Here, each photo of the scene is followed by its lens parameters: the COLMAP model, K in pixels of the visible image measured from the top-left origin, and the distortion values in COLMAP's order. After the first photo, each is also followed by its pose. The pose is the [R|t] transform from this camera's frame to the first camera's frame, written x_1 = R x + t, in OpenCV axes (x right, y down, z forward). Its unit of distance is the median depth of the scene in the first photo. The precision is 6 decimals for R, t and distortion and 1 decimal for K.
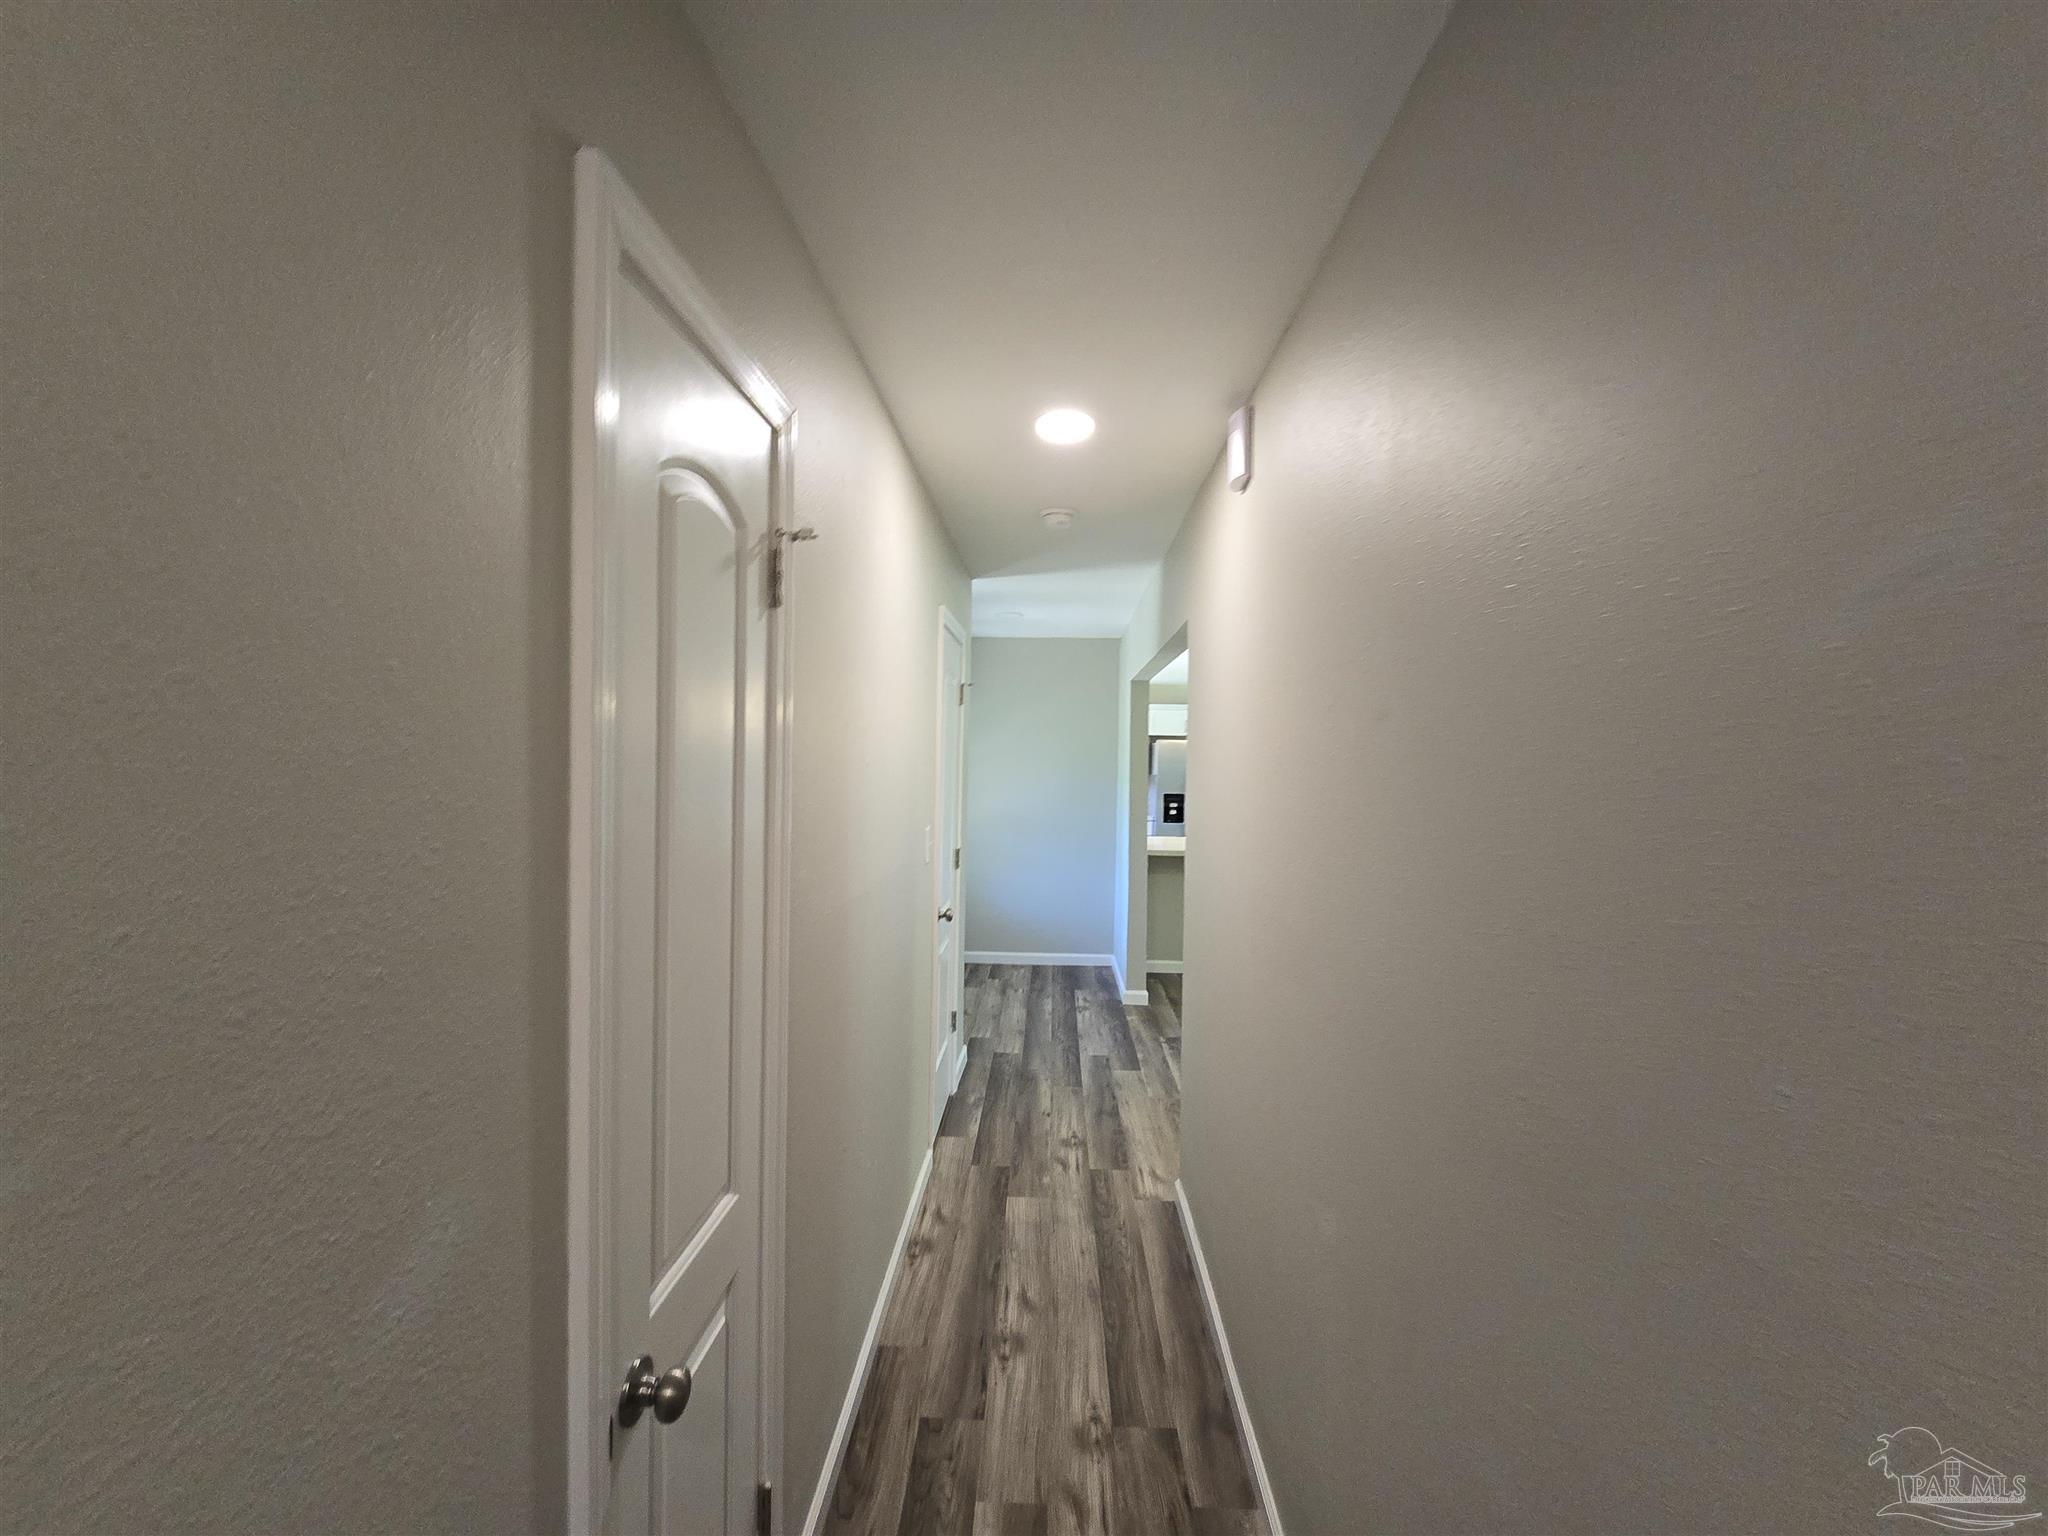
lens RADIAL K [[845.5, 0, 1029.2], [0, 845.5, 770.7], [0, 0, 1]] dist [-0.003425, 0.000705]
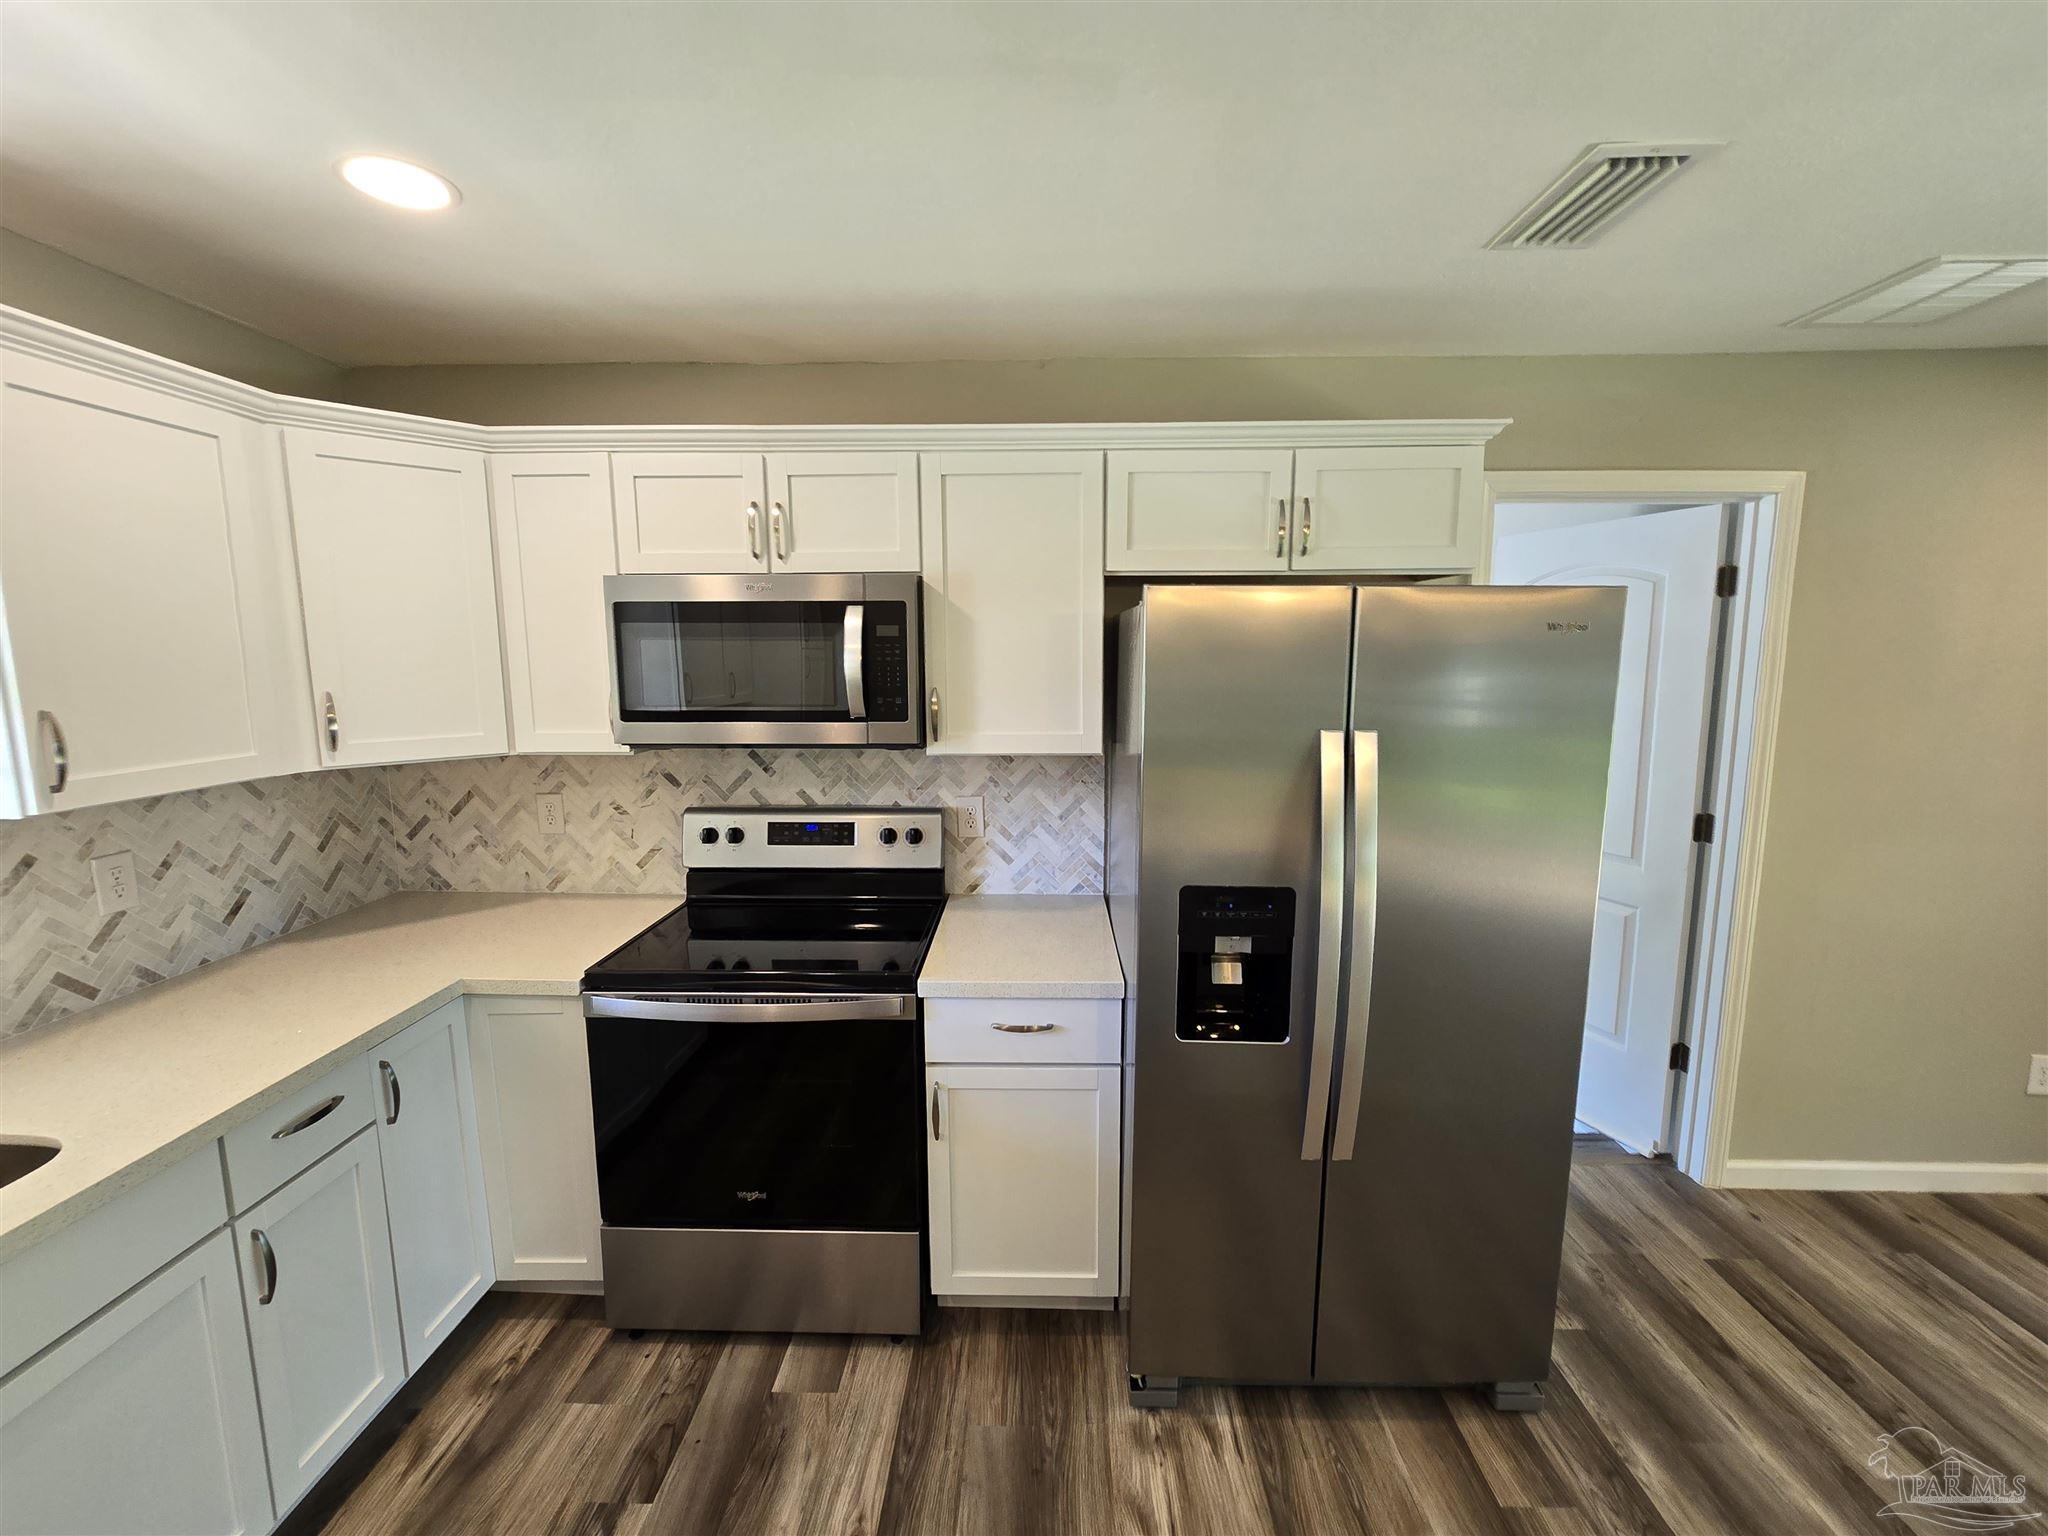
lens RADIAL K [[845.5, 0, 1028.1], [0, 845.5, 762.5], [0, 0, 1]] dist [-0.003425, 0.000705]
pose [[0.999592, -0.028474, -0.002021, 0.254606], [0.028502, 0.991638, 0.125864, -0.048751], [-0.001580, -0.125871, 0.992045, 1.642008]]
